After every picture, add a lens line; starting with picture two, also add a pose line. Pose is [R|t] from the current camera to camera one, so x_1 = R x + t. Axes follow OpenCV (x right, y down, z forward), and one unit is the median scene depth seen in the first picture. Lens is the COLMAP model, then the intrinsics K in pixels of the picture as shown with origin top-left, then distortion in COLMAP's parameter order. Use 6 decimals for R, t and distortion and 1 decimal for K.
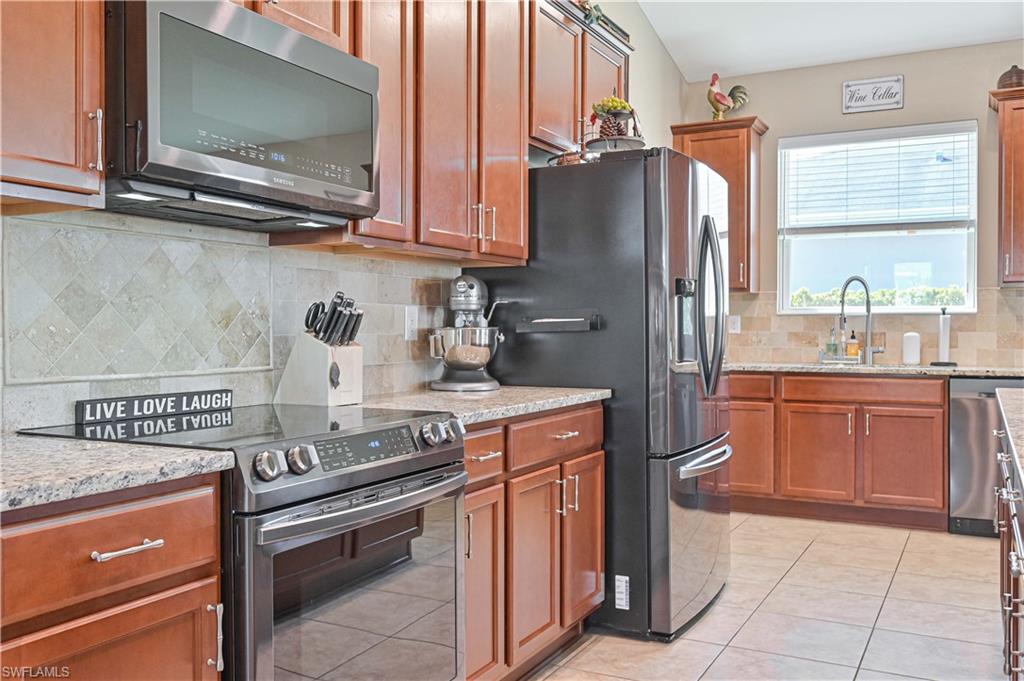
lens RADIAL K [[888.9, 0, 510.6], [0, 888.9, 337.2], [0, 0, 1]] dist [-0.006078, 0.001259]
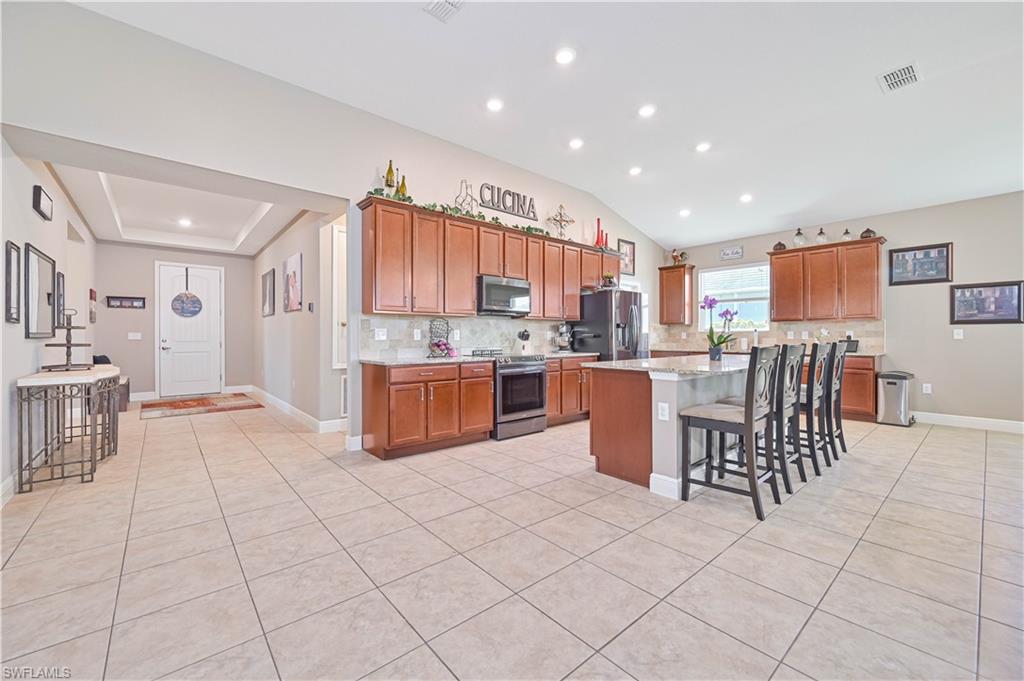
lens RADIAL K [[407.6, 0, 513.3], [0, 407.6, 338.1], [0, 0, 1]] dist [-0.001305, 0.000096]
pose [[0.932065, -0.000449, -0.362290, 0.255977], [-0.002041, 0.999977, -0.006489, 0.004675], [0.362285, 0.006788, 0.932043, -0.490219]]
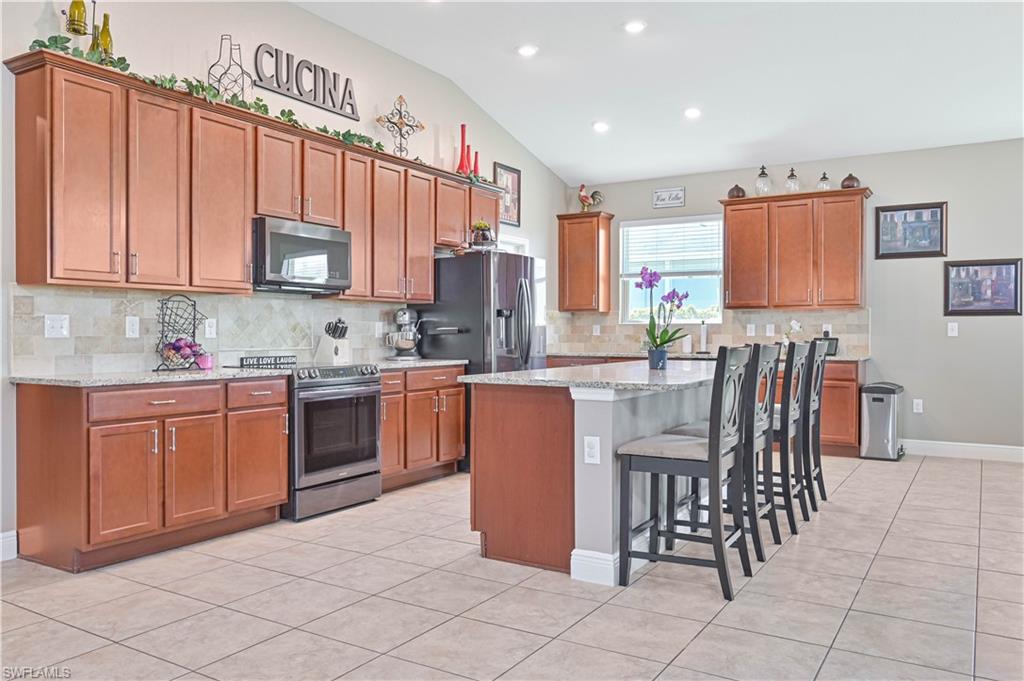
lens RADIAL K [[764.9, 0, 512.0], [0, 764.9, 340.5], [0, 0, 1]] dist [-0.004177, -0.004593]
pose [[0.998059, 0.001248, -0.062258, 0.215671], [-0.001201, 0.999999, 0.000782, 0.005656], [0.062259, -0.000706, 0.998060, -0.564434]]
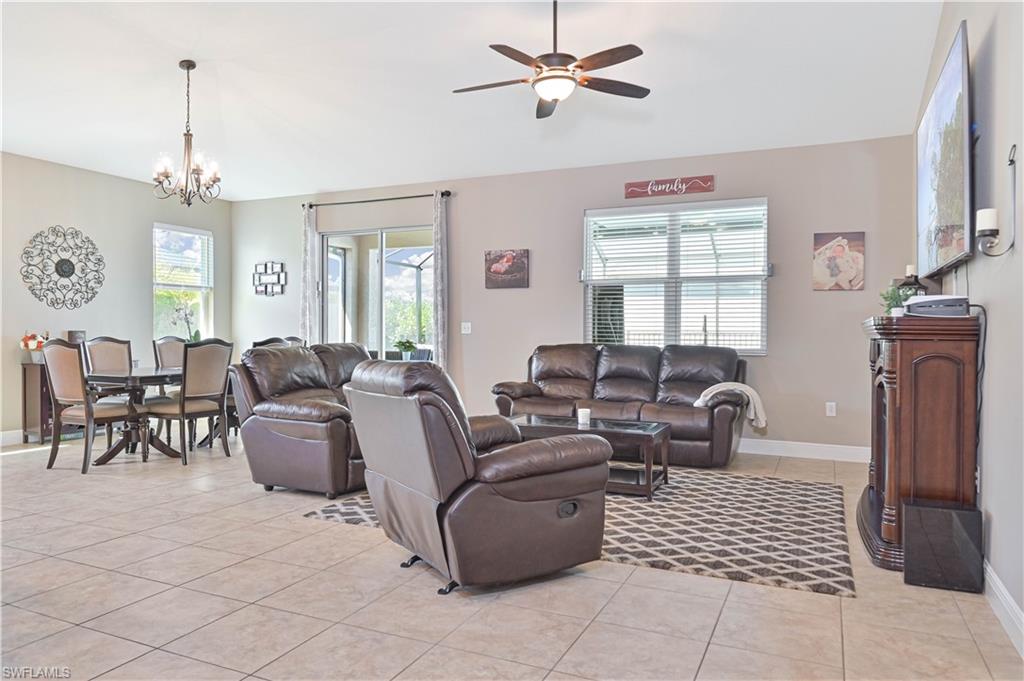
lens RADIAL K [[689.7, 0, 512.0], [0, 689.7, 340.5], [0, 0, 1]] dist [-0.003327, -0.001151]
pose [[-0.058136, -0.014850, 0.998198, -0.085093], [0.004738, 0.999874, 0.015150, 0.002416], [-0.998297, 0.005610, -0.058058, -0.228860]]
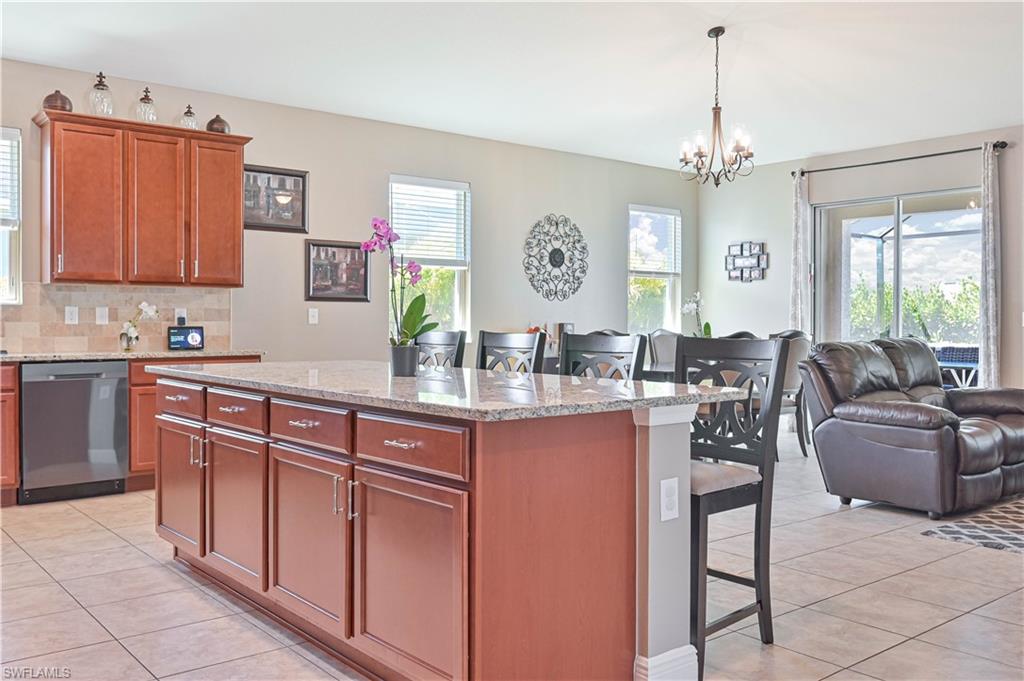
lens RADIAL K [[897.6, 0, 511.4], [0, 897.6, 328.7], [0, 0, 1]] dist [0.000633, 0.003223]
pose [[0.382321, -0.007752, 0.923997, -0.287951], [0.005834, 0.999965, 0.005975, -0.000681], [-0.924011, 0.003106, 0.382352, 0.011615]]
